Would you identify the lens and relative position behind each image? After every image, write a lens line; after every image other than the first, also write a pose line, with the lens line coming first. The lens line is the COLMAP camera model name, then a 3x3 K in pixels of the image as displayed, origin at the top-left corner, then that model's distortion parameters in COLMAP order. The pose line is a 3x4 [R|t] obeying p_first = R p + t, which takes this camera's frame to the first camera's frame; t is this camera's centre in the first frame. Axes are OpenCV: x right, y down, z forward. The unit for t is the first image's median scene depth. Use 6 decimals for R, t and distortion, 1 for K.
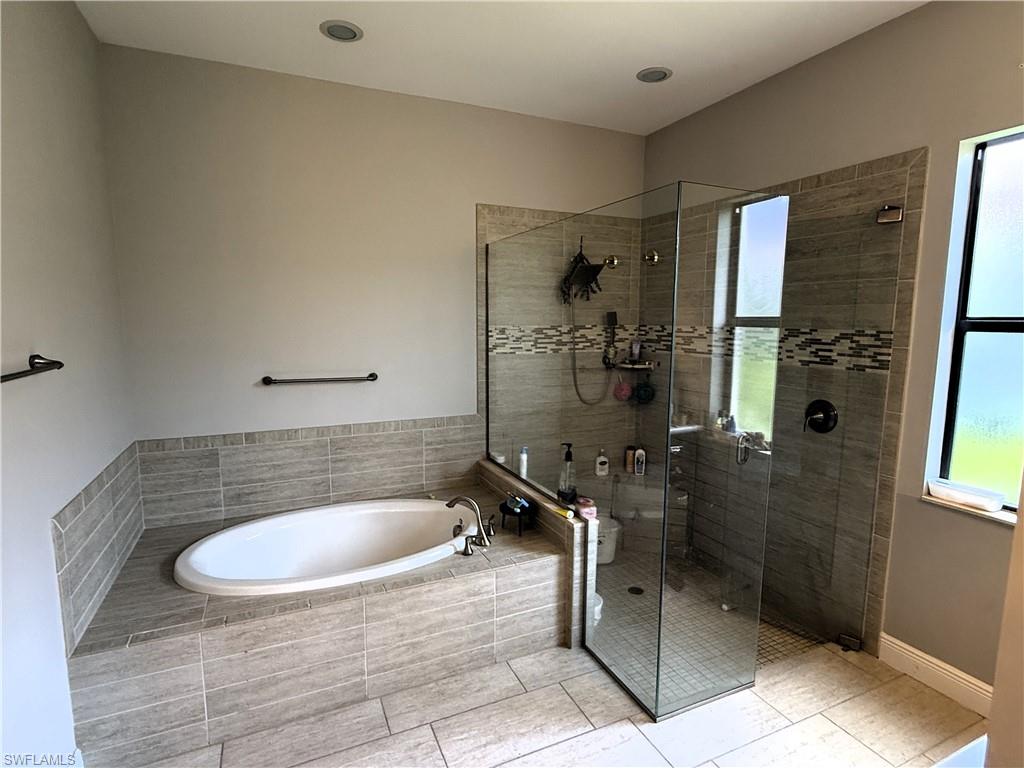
lens RADIAL K [[531.4, 0, 511.5], [0, 531.4, 384.4], [0, 0, 1]] dist [0.004523, 0.001301]
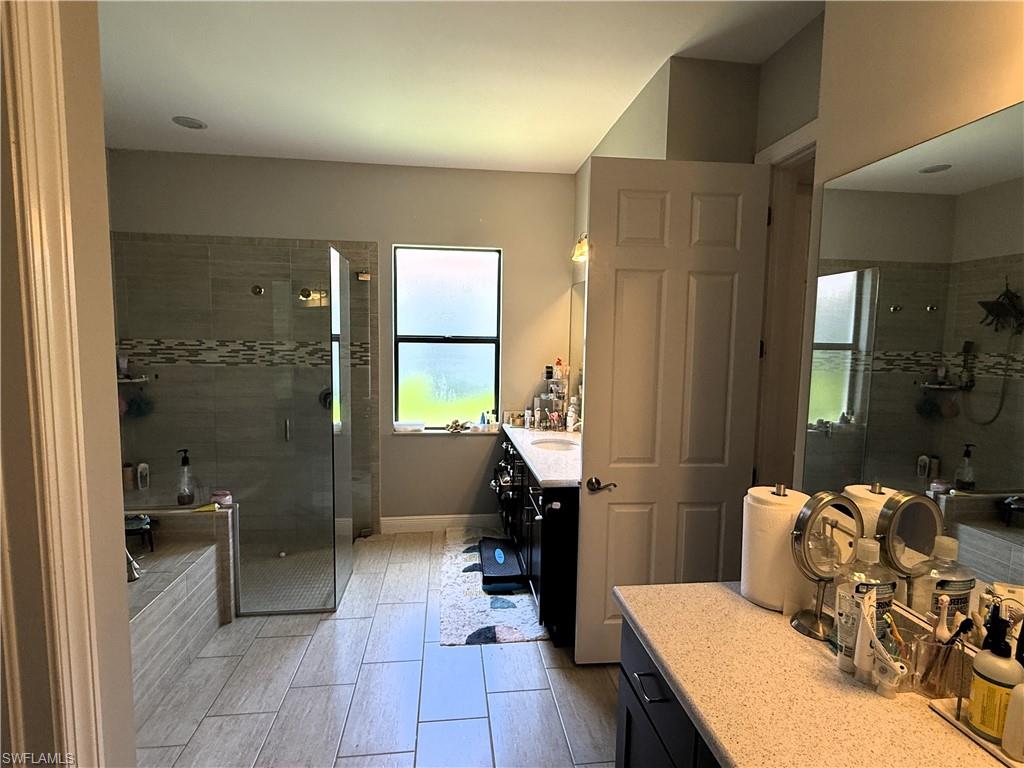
lens RADIAL K [[531.4, 0, 510.0], [0, 531.4, 385.7], [0, 0, 1]] dist [0.004523, 0.001301]
pose [[0.303144, -0.083013, 0.949322, -0.752321], [0.105064, 0.993037, 0.053286, -0.004821], [-0.947135, 0.083586, 0.309755, 0.039288]]
